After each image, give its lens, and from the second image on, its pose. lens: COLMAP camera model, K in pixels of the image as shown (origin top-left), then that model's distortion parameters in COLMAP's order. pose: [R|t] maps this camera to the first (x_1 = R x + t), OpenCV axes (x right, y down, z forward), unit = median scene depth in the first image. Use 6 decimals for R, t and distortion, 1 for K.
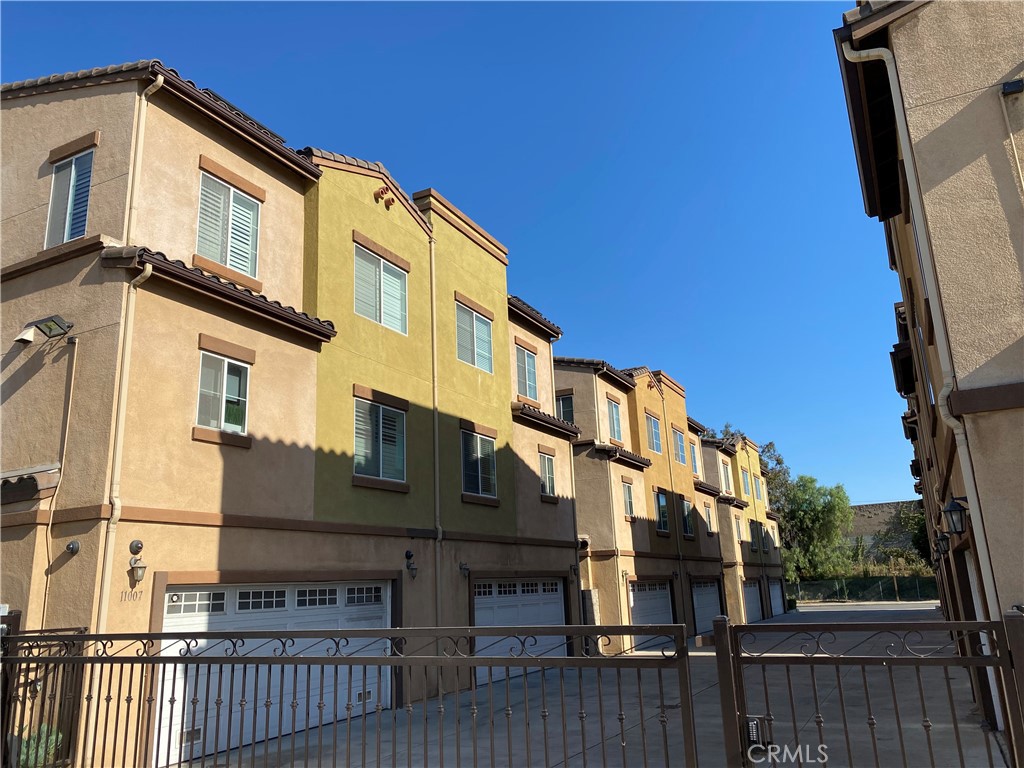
lens RADIAL K [[777.4, 0, 512.0], [0, 777.4, 384.0], [0, 0, 1]] dist [0.104548, 0.000310]
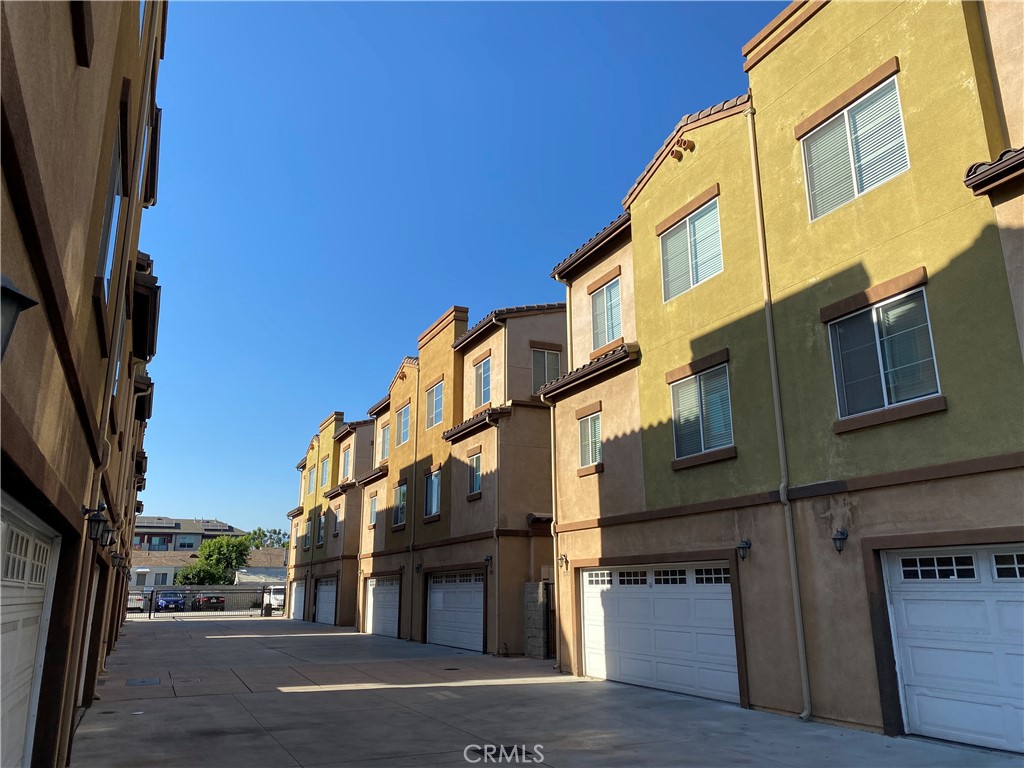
lens RADIAL K [[770.5, 0, 512.0], [0, 770.5, 384.0], [0, 0, 1]] dist [-0.095034, 0.003306]
pose [[-0.604276, -0.157019, -0.781150, 0.741379], [0.232868, 0.902780, -0.361608, 0.348873], [0.761986, -0.400416, -0.508964, 1.433239]]
